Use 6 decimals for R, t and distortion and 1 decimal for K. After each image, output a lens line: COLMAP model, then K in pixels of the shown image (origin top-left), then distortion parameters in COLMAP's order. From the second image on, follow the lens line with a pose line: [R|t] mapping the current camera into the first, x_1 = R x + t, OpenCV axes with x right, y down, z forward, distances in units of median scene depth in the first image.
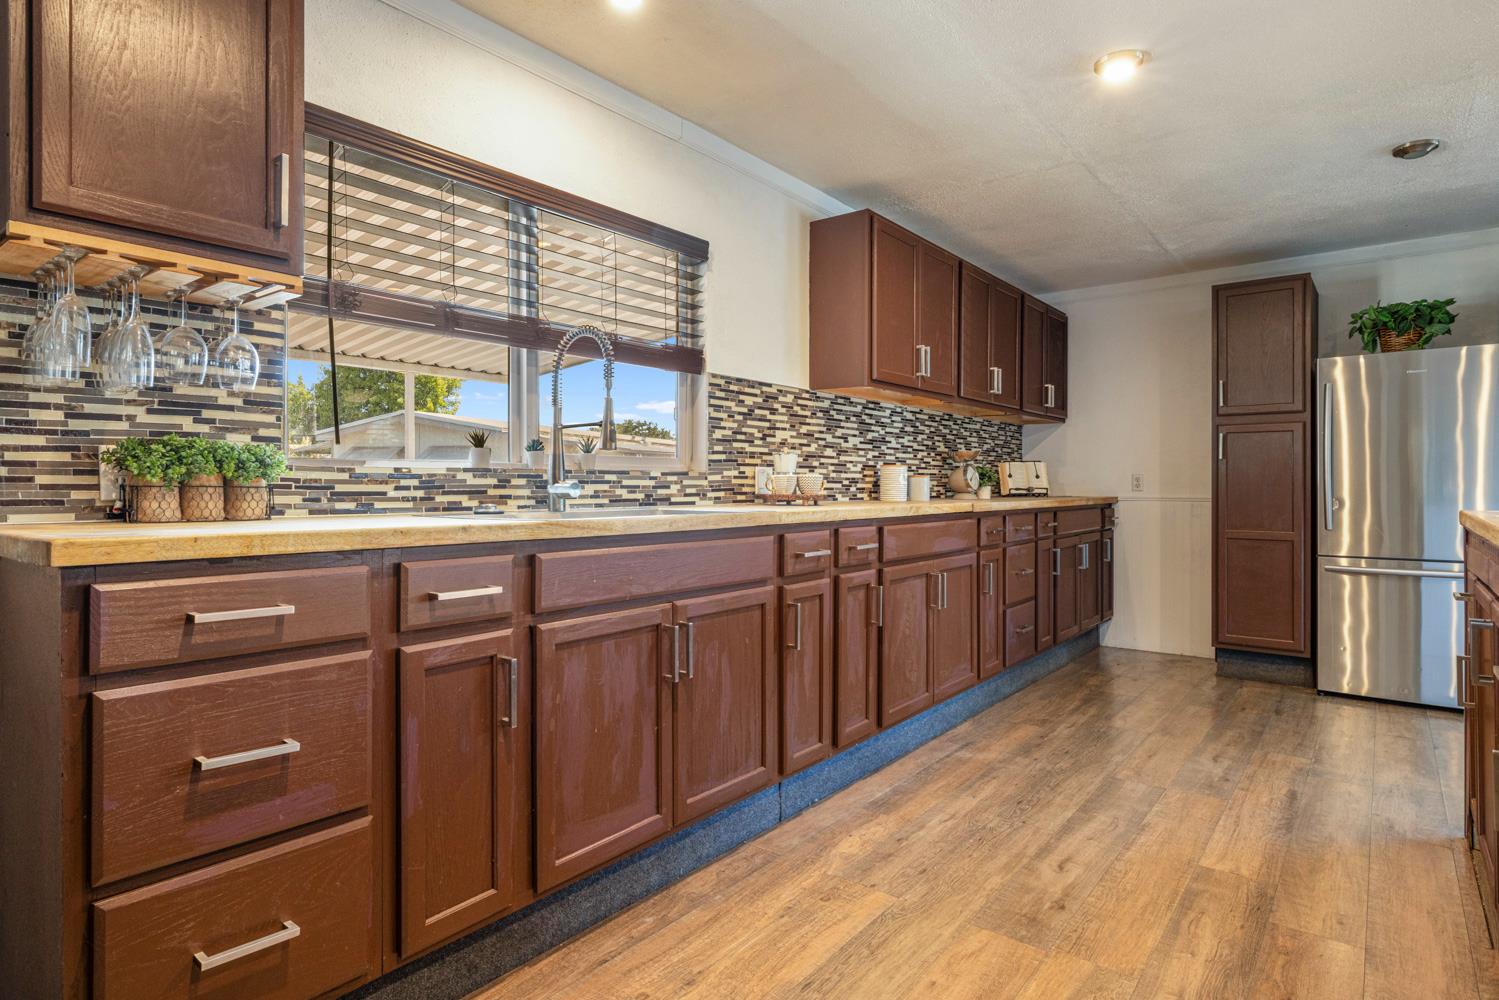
lens RADIAL K [[800.8, 0, 744.5], [0, 800.8, 485.7], [0, 0, 1]] dist [-0.002925, -0.000423]
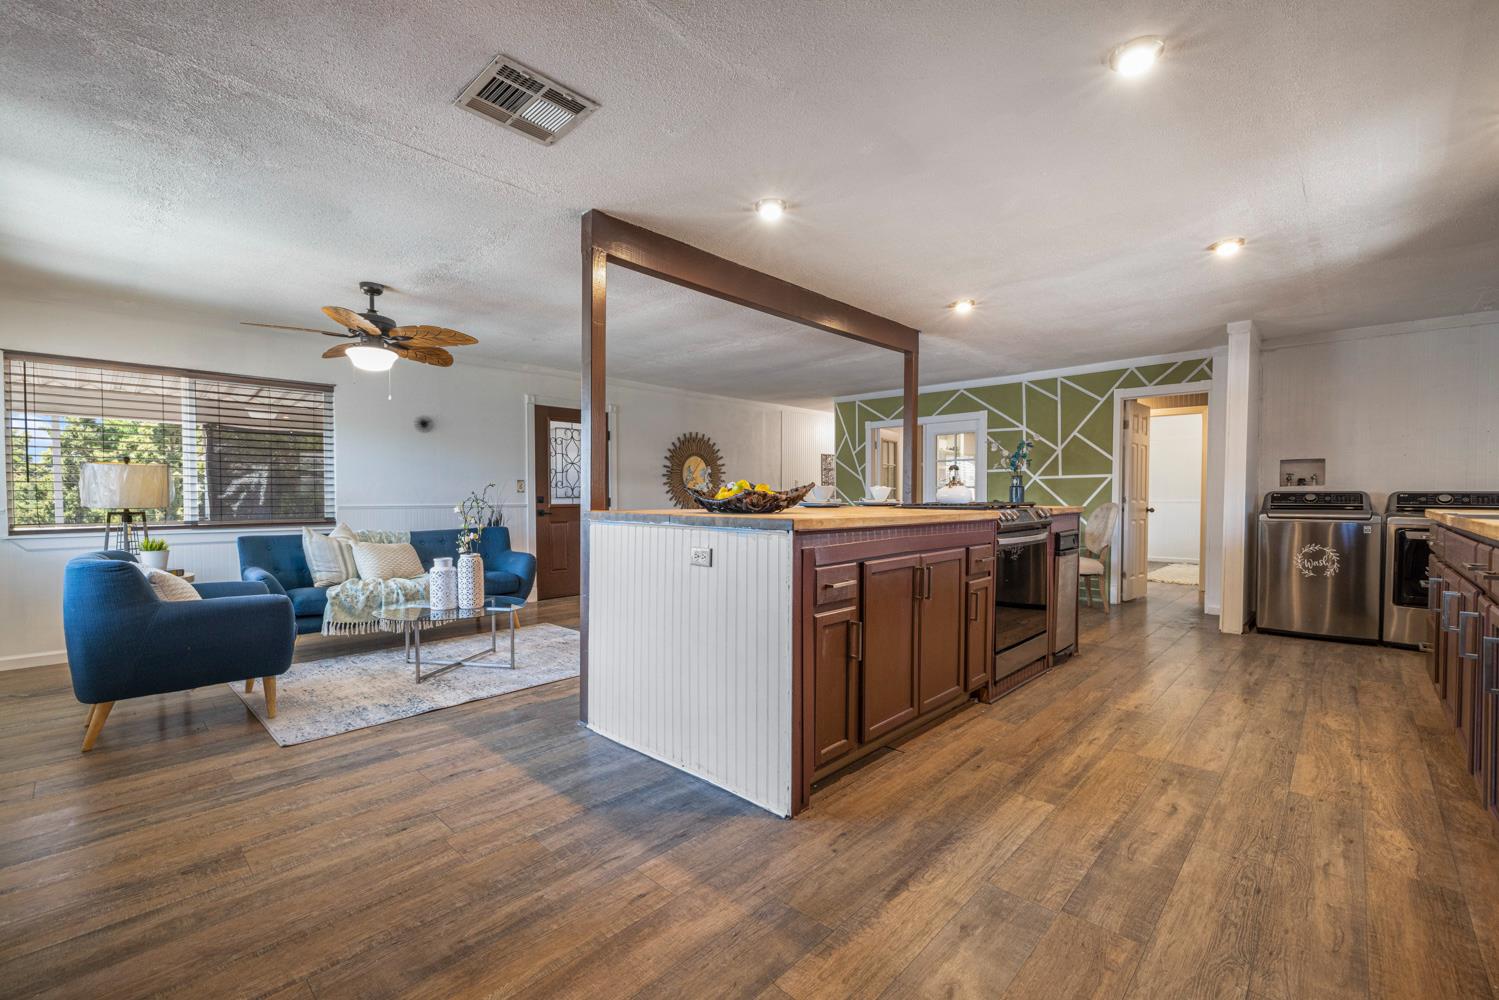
lens RADIAL K [[649.2, 0, 734.3], [0, 649.2, 510.4], [0, 0, 1]] dist [0.008689, -0.002659]
pose [[-0.996219, 0.000317, 0.086871, 0.677863], [0.002332, 0.999731, 0.023092, -0.002158], [-0.086841, 0.023208, -0.995952, 1.412634]]
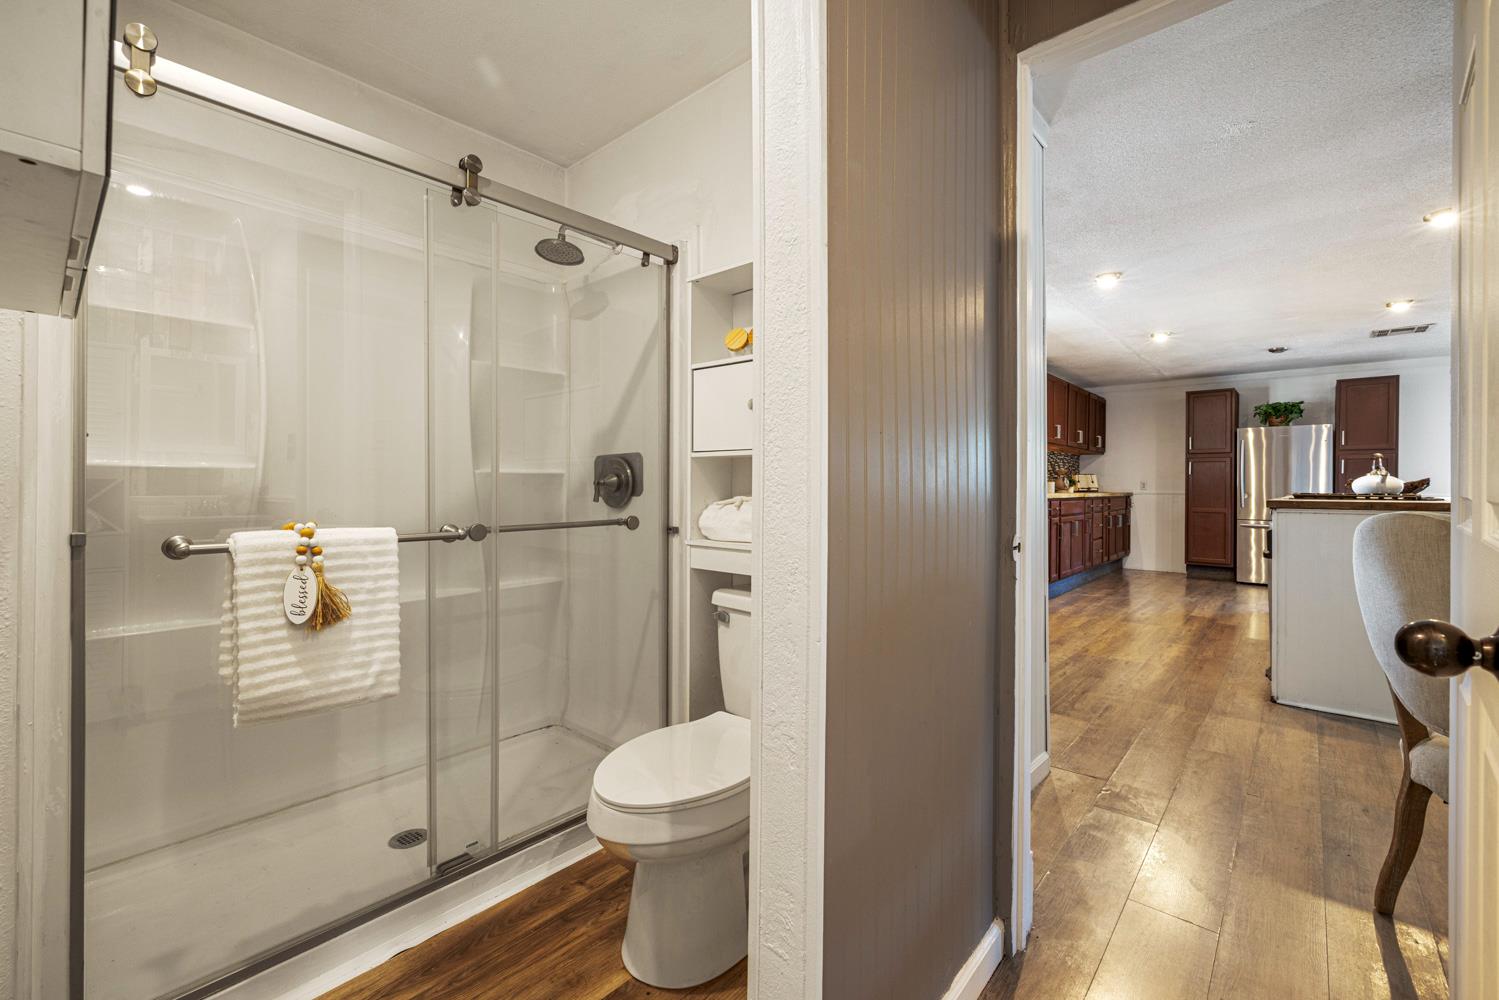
lens RADIAL K [[649.2, 0, 743.7], [0, 649.2, 484.8], [0, 0, 1]] dist [0.008689, -0.002659]
pose [[0.998844, 0.006302, -0.047650, -0.682196], [-0.006200, 0.999978, 0.002287, -0.003704], [0.047663, -0.001989, 0.998861, -1.058109]]
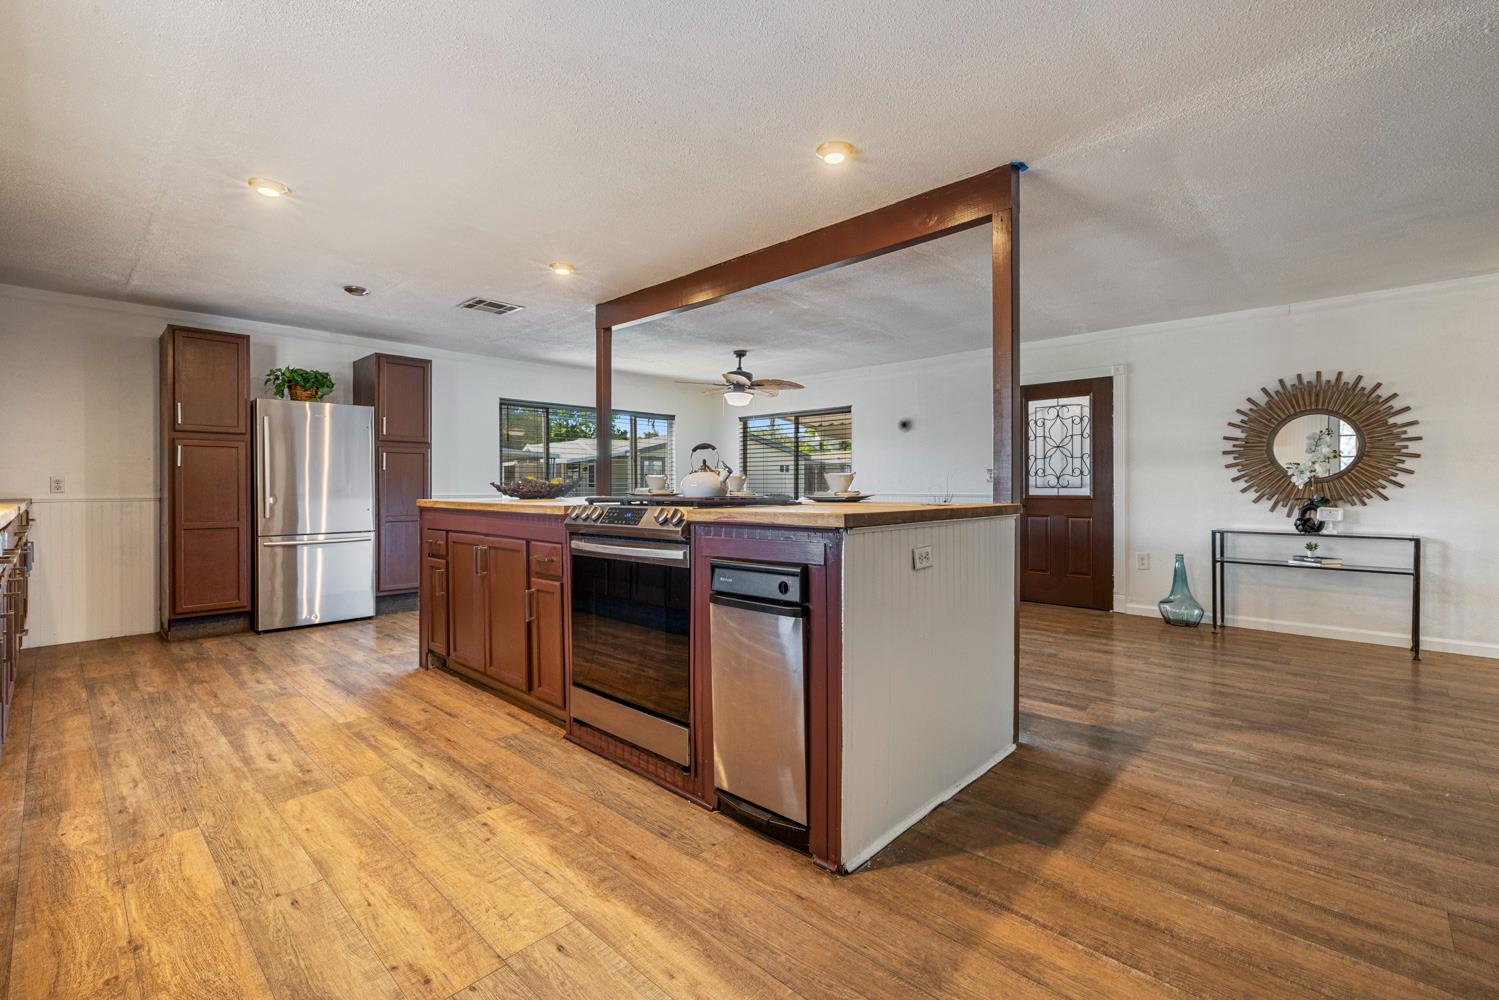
lens RADIAL K [[649.2, 0, 738.7], [0, 649.2, 486.3], [0, 0, 1]] dist [0.008689, -0.002659]
pose [[0.089696, 0.000266, 0.995969, -0.462788], [0.001594, 0.999999, -0.000411, -0.000279], [-0.995968, 0.001624, 0.089696, 0.057893]]
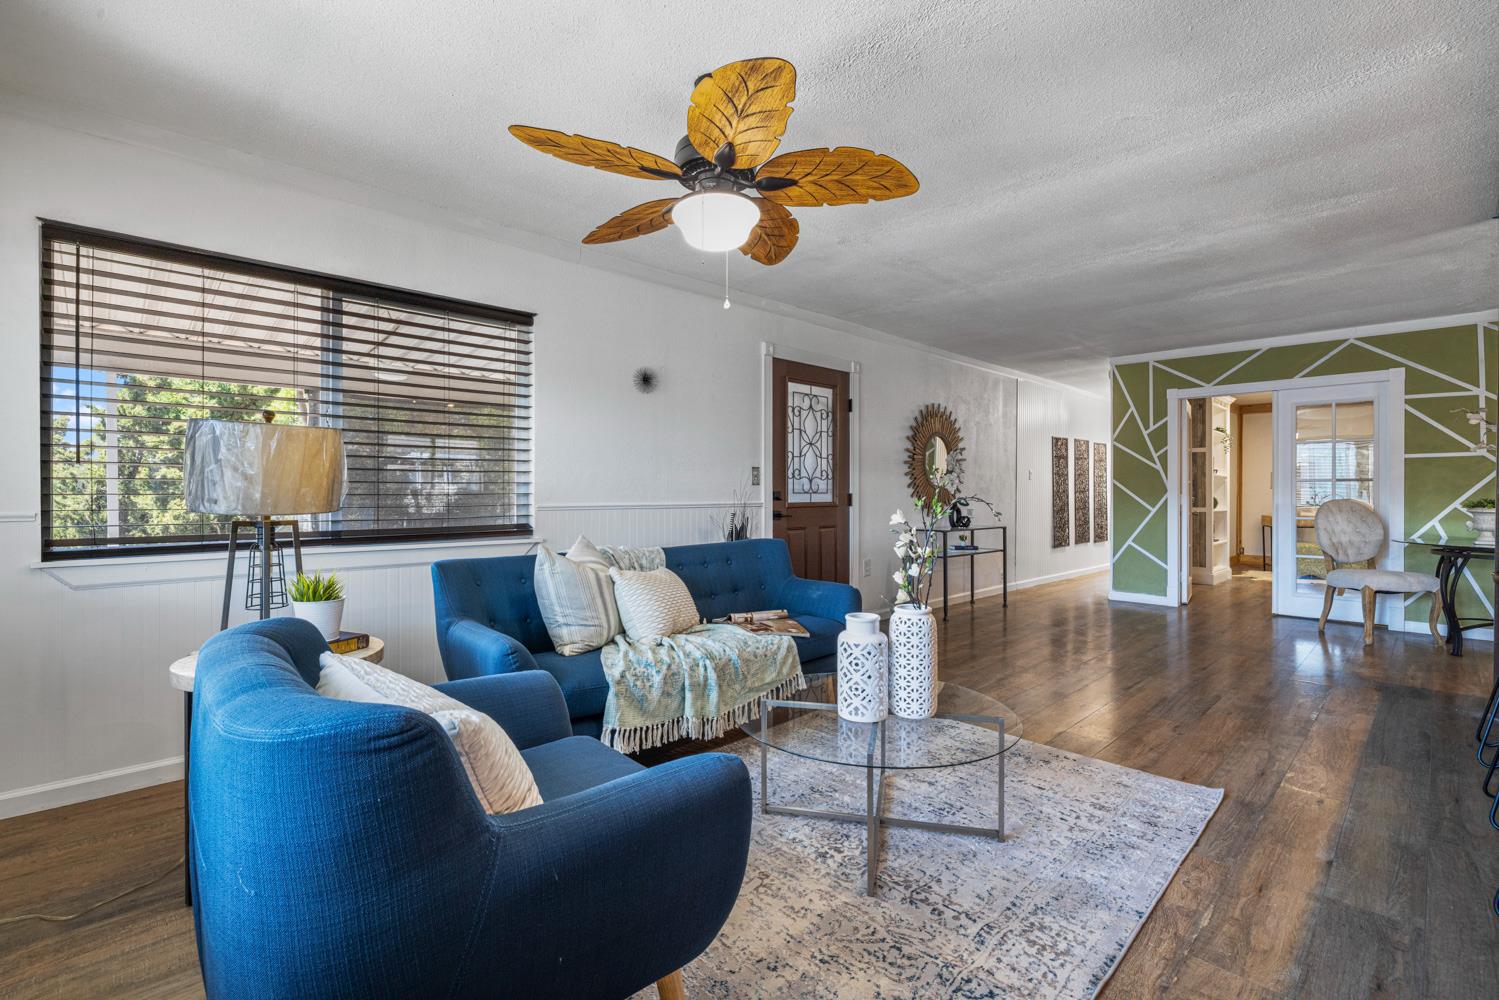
lens RADIAL K [[672.6, 0, 724.4], [0, 672.6, 490.3], [0, 0, 1]] dist [-0.002952, -0.000581]
pose [[-0.991561, -0.000171, 0.129642, 1.383629], [-0.000241, 1.000000, -0.000525, -0.001780], [-0.129642, -0.000552, -0.991561, 0.881352]]
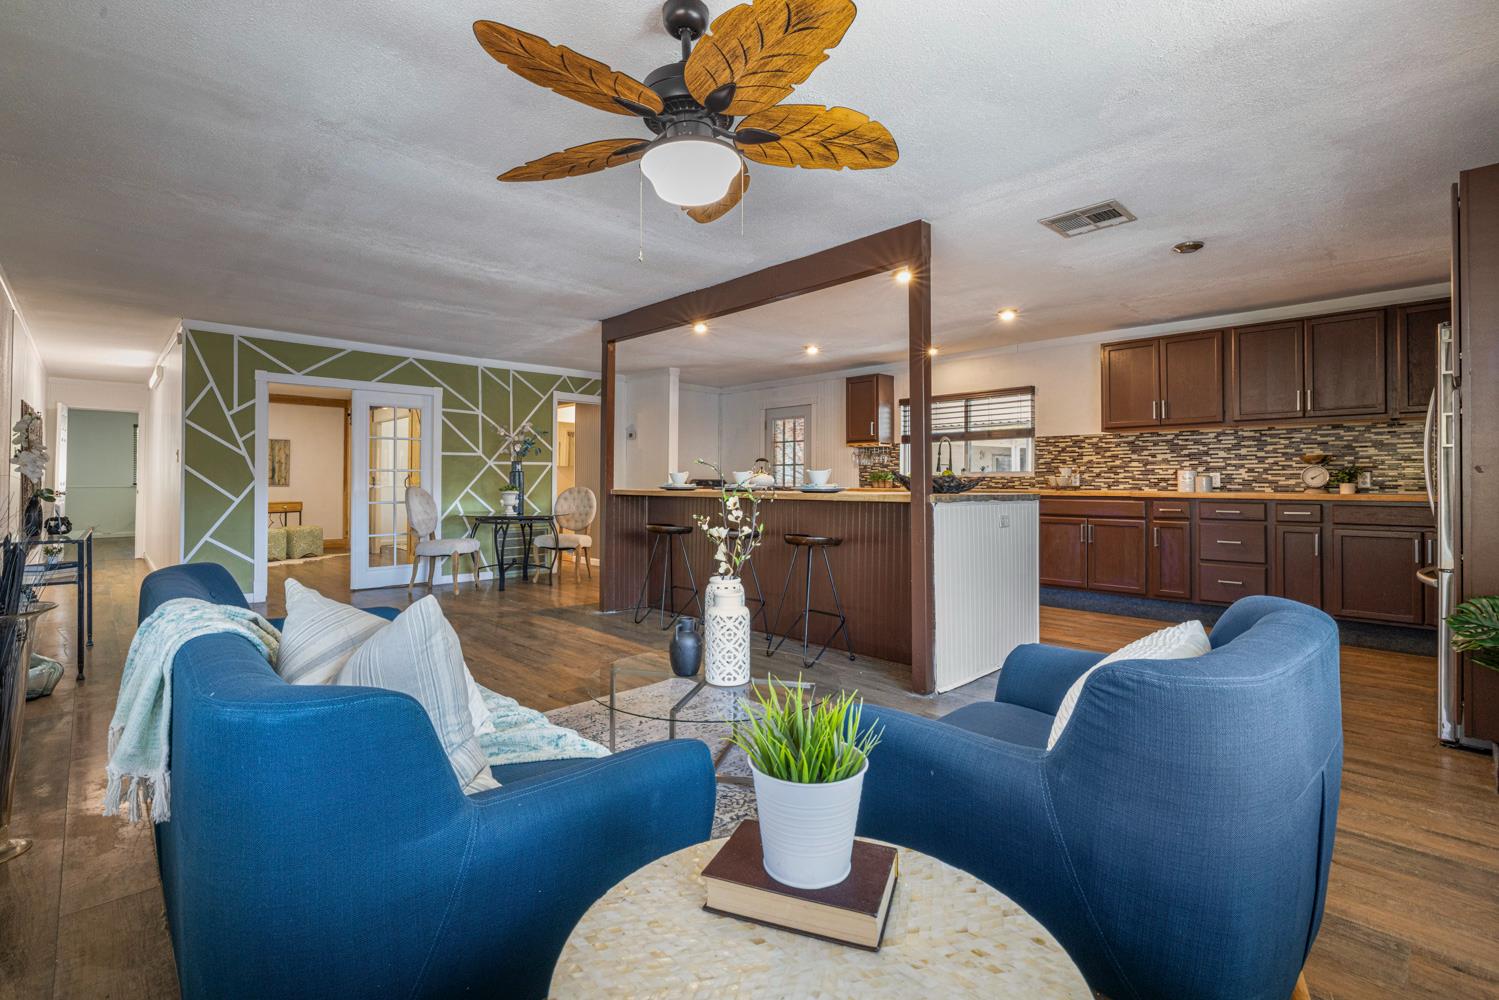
lens RADIAL K [[672.6, 0, 779.8], [0, 672.6, 473.7], [0, 0, 1]] dist [-0.002952, -0.000581]
pose [[-0.096116, -0.010619, -0.995313, 2.012951], [-0.003178, 0.999941, -0.010361, -0.001024], [0.995365, 0.002167, -0.096145, 0.382292]]
